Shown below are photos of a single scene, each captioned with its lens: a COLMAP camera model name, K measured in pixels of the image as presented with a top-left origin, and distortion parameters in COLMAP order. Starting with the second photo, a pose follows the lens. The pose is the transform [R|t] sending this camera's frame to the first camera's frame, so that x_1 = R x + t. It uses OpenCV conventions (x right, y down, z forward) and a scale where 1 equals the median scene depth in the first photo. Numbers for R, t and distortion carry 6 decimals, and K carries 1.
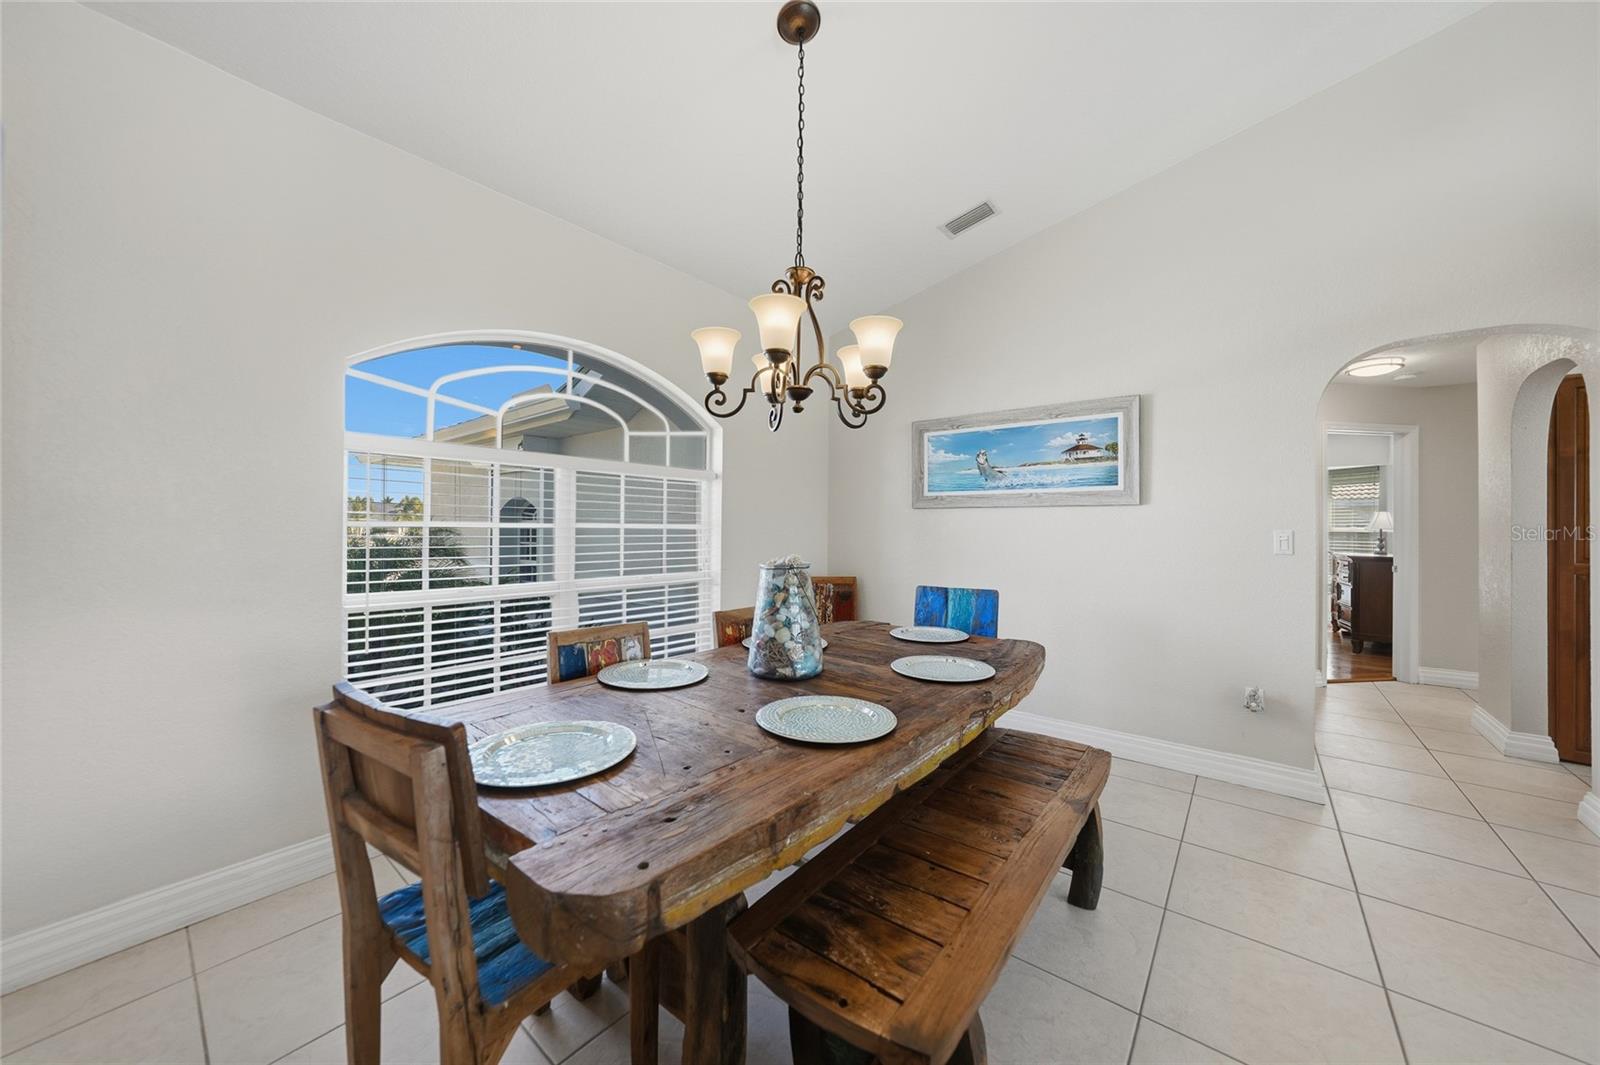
lens RADIAL K [[557.2, 0, 795.9], [0, 557.2, 531.2], [0, 0, 1]] dist [-0.031449, 0.007856]
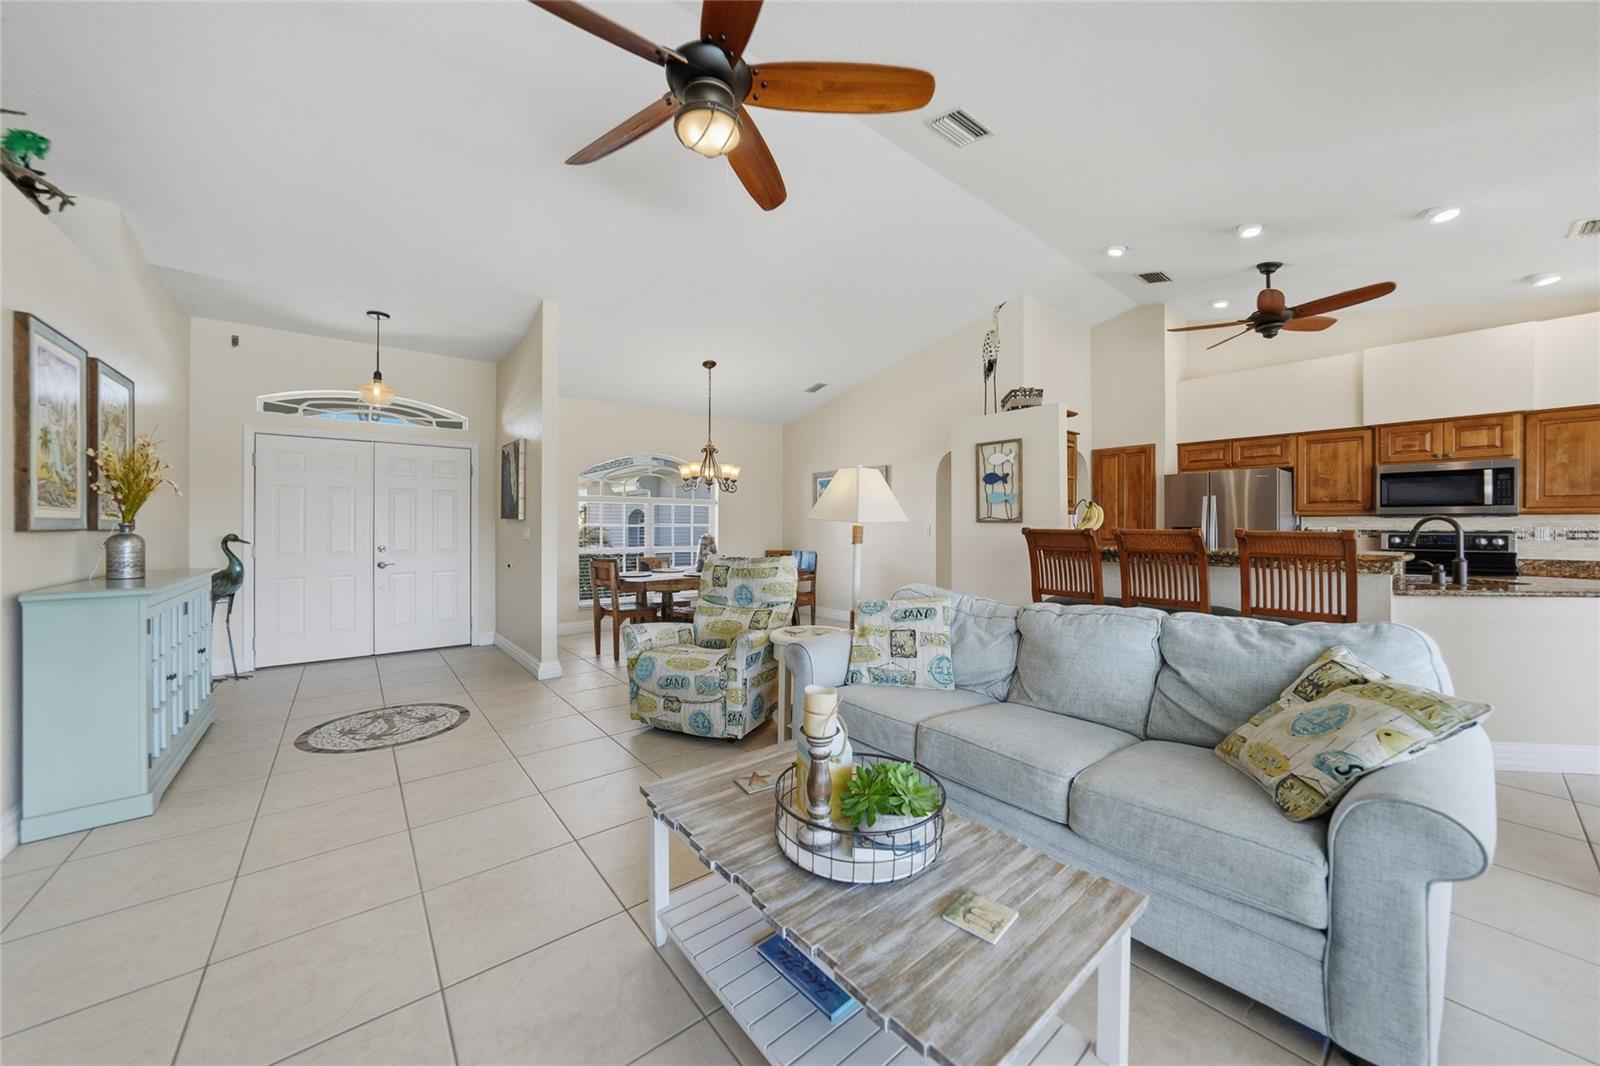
lens RADIAL K [[557.2, 0, 795.9], [0, 557.2, 531.7], [0, 0, 1]] dist [-0.031449, 0.007856]
pose [[0.980427, -0.007140, -0.196754, 0.888832], [0.007872, 0.999965, 0.002936, 0.018547], [0.196726, -0.004427, 0.980449, -1.636737]]
